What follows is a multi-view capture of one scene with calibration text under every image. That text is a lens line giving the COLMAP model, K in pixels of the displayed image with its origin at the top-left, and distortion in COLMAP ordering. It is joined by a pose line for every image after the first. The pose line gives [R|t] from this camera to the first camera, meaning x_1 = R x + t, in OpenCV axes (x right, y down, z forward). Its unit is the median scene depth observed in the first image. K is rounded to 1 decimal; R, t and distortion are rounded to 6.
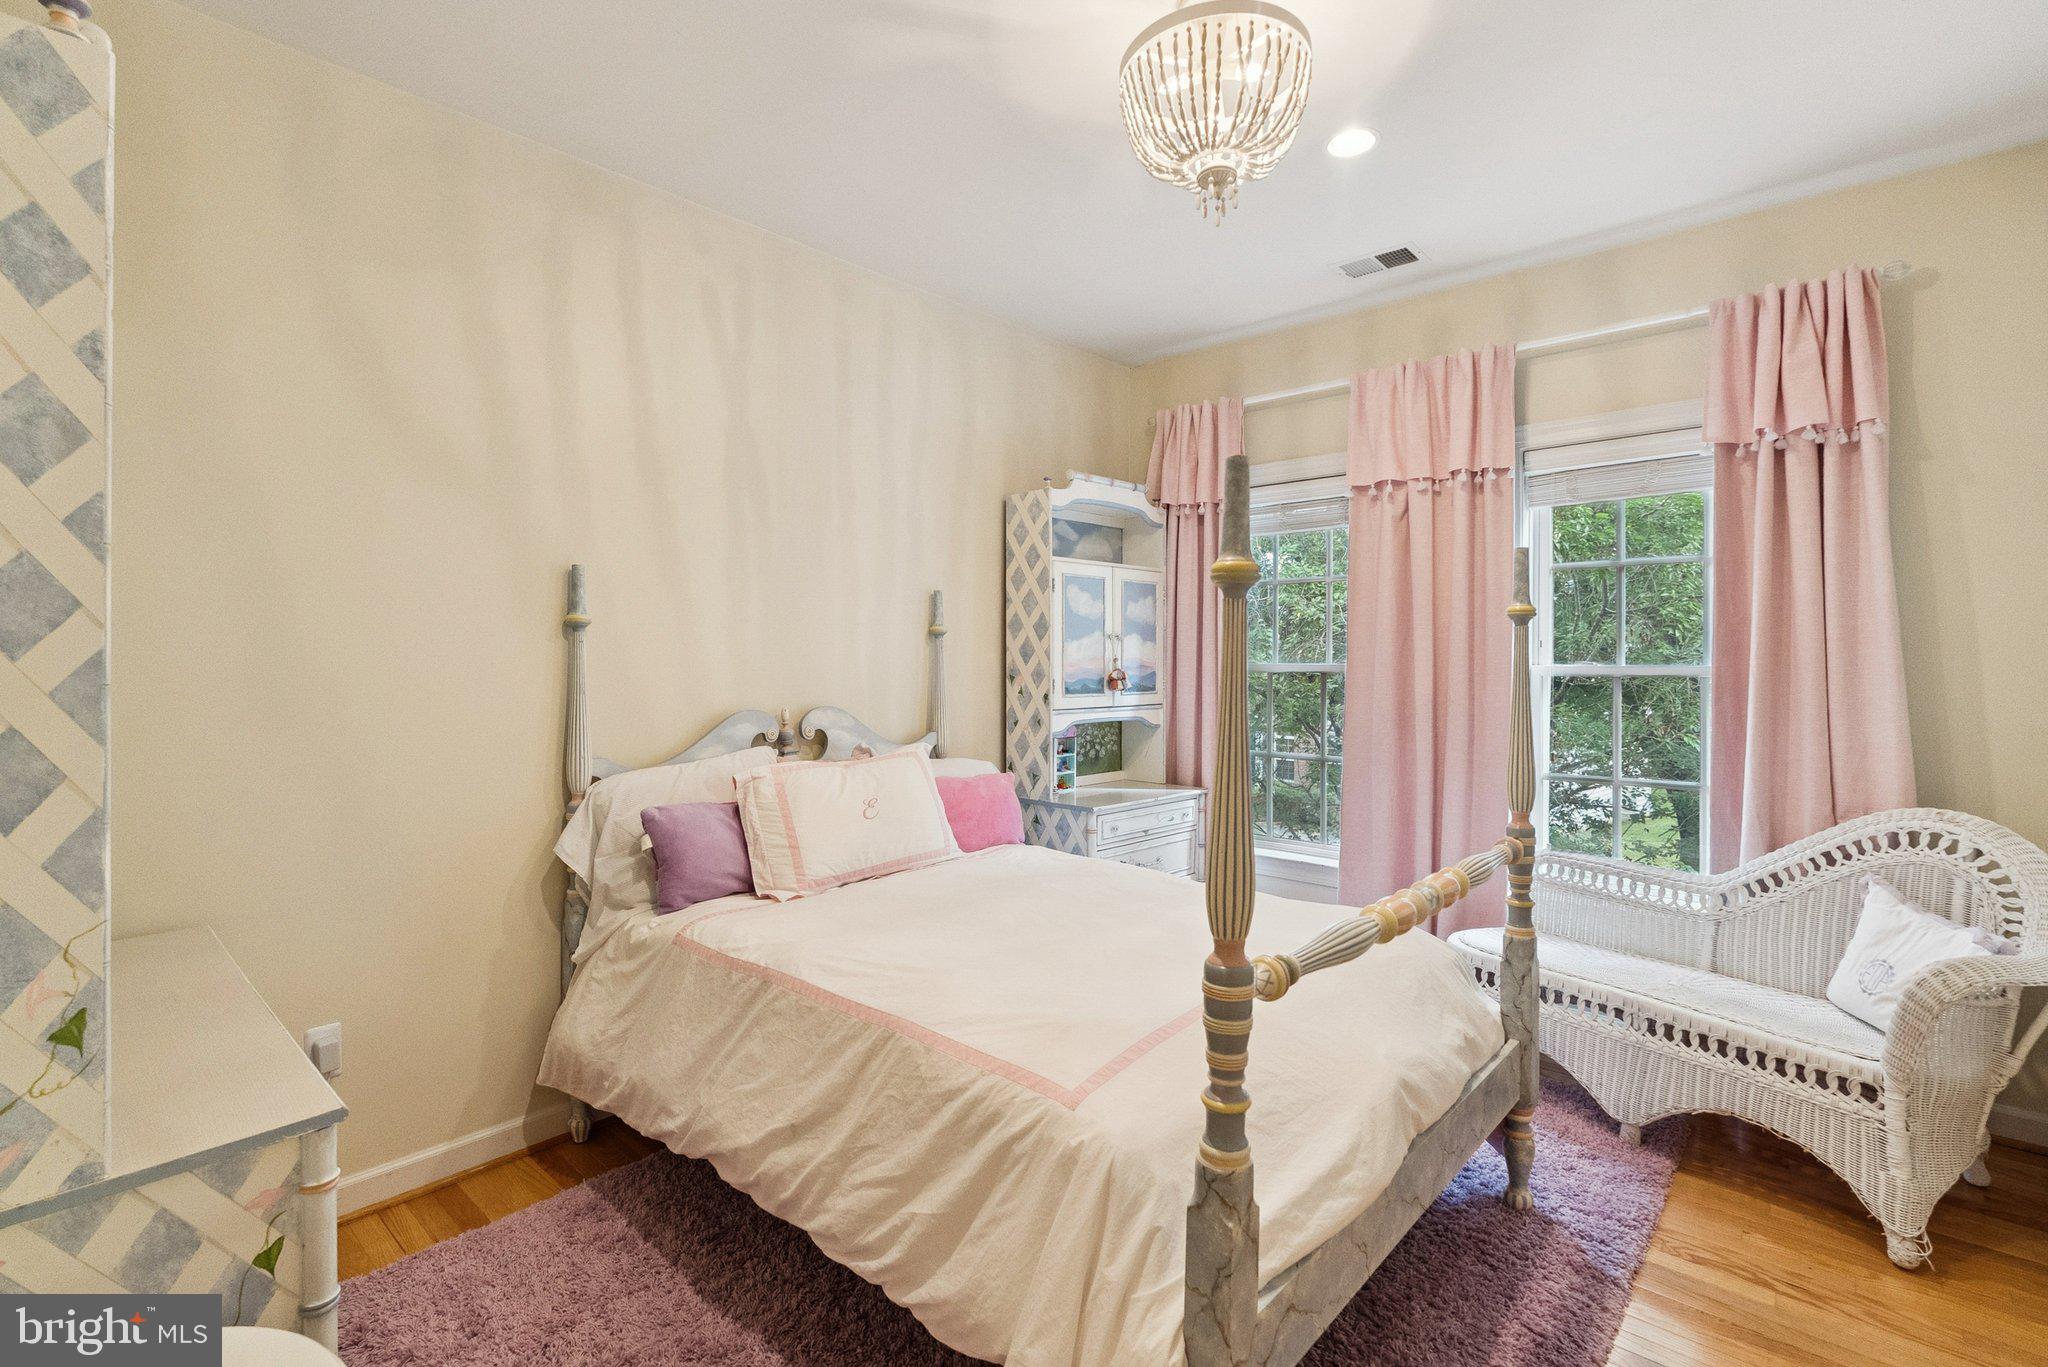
lens RADIAL K [[976.3, 0, 1023.9], [0, 976.3, 648.6], [0, 0, 1]] dist [0.000250, 0.000342]
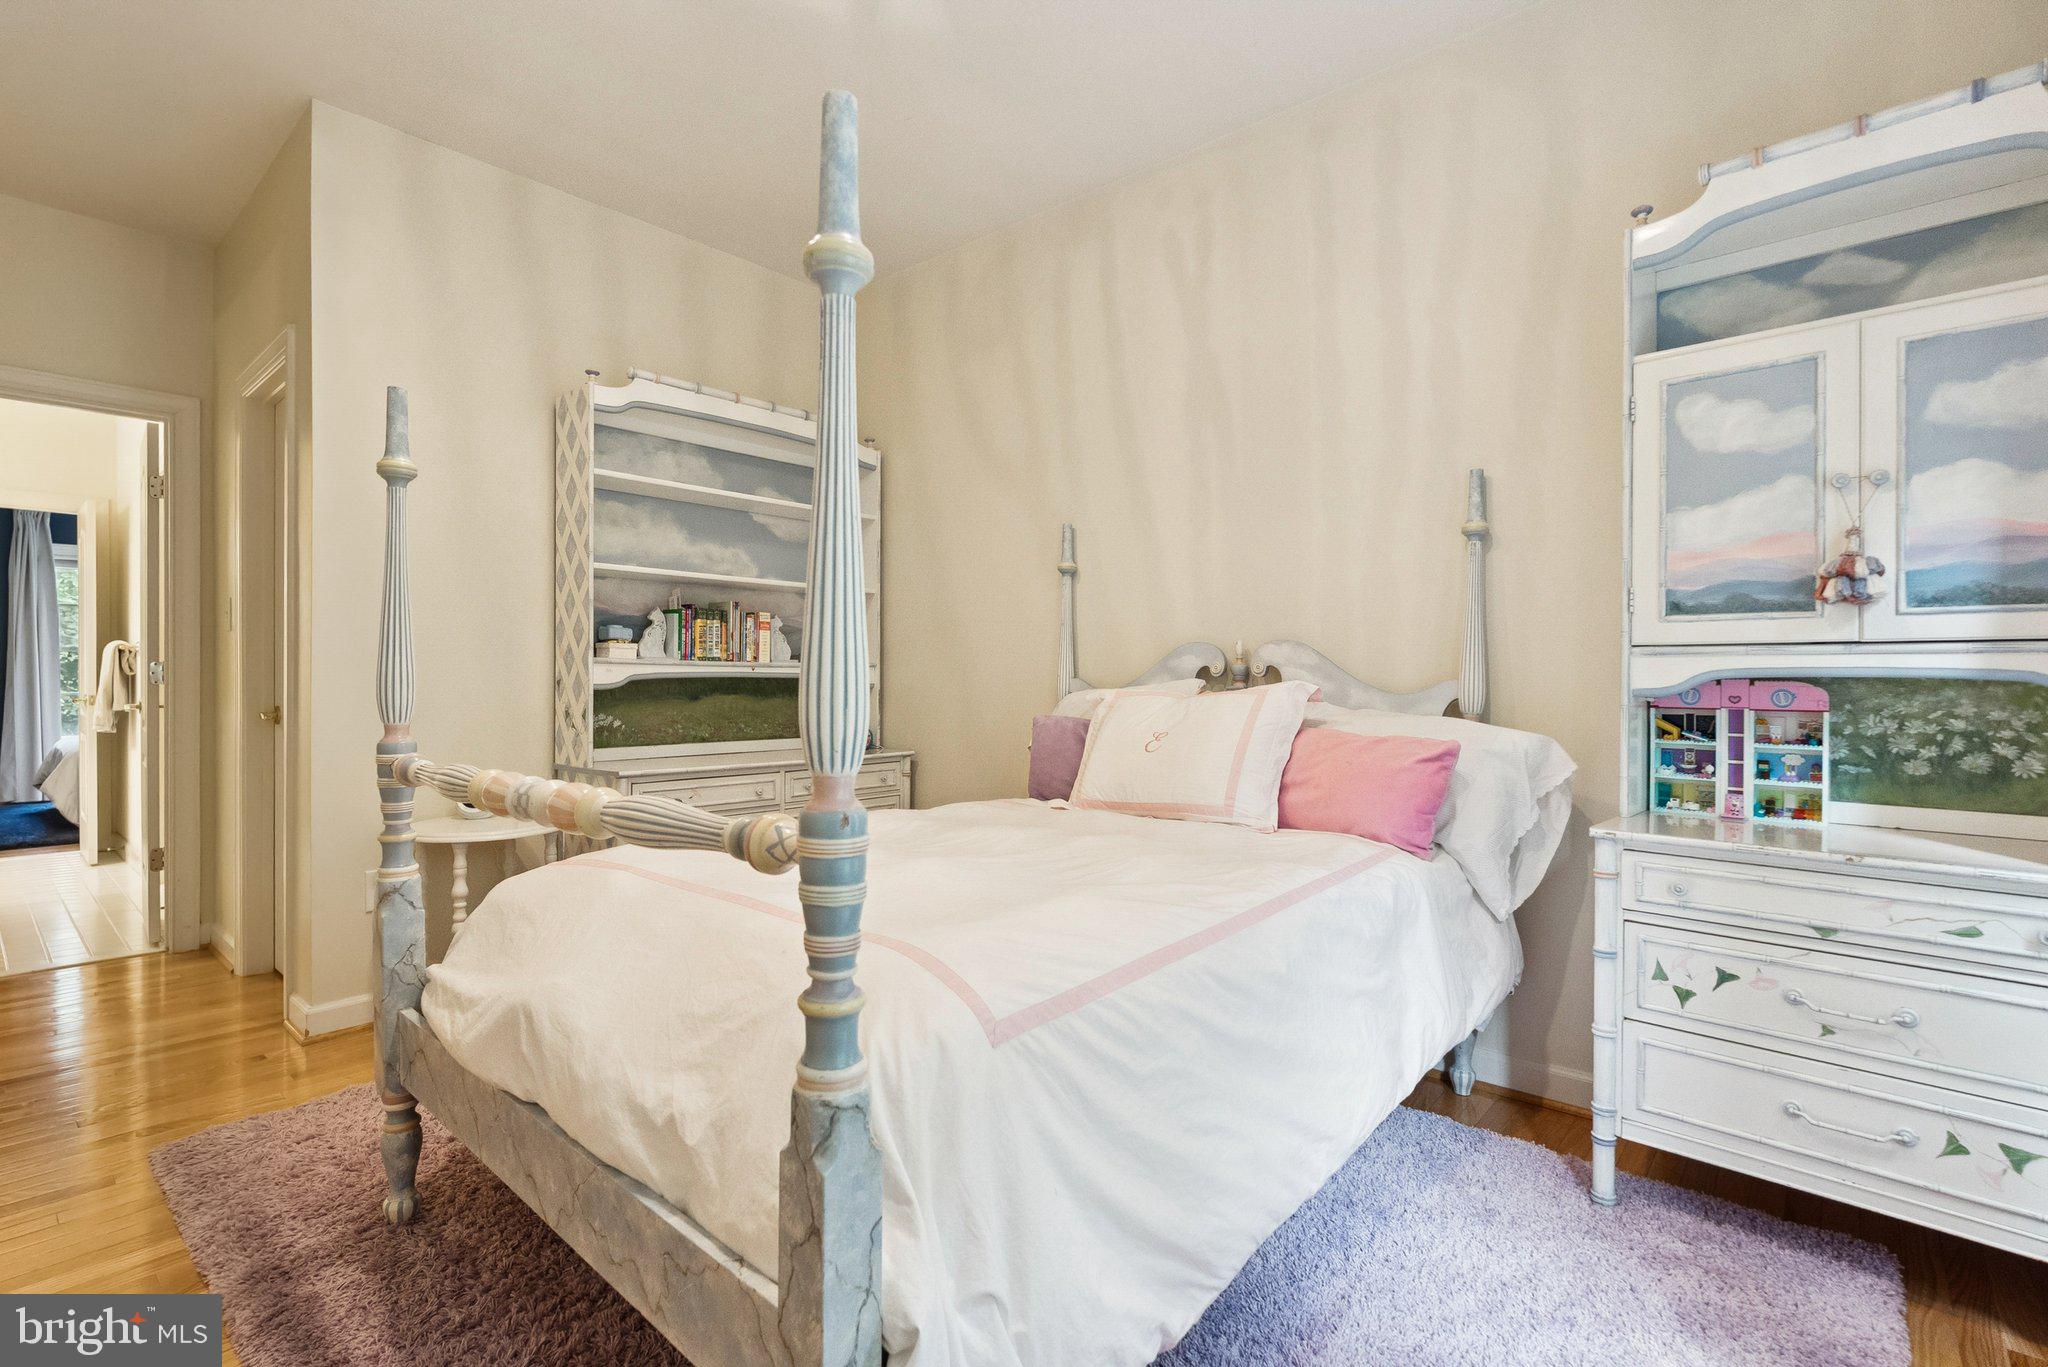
lens RADIAL K [[951.1, 0, 1024.0], [0, 951.1, 683.5], [0, 0, 1]] dist [-0.001738, -0.000469]
pose [[0.004422, 0.007321, -0.999963, 0.362047], [0.001488, 0.999972, 0.007328, 0.052621], [0.999989, -0.001520, 0.004411, 0.444481]]
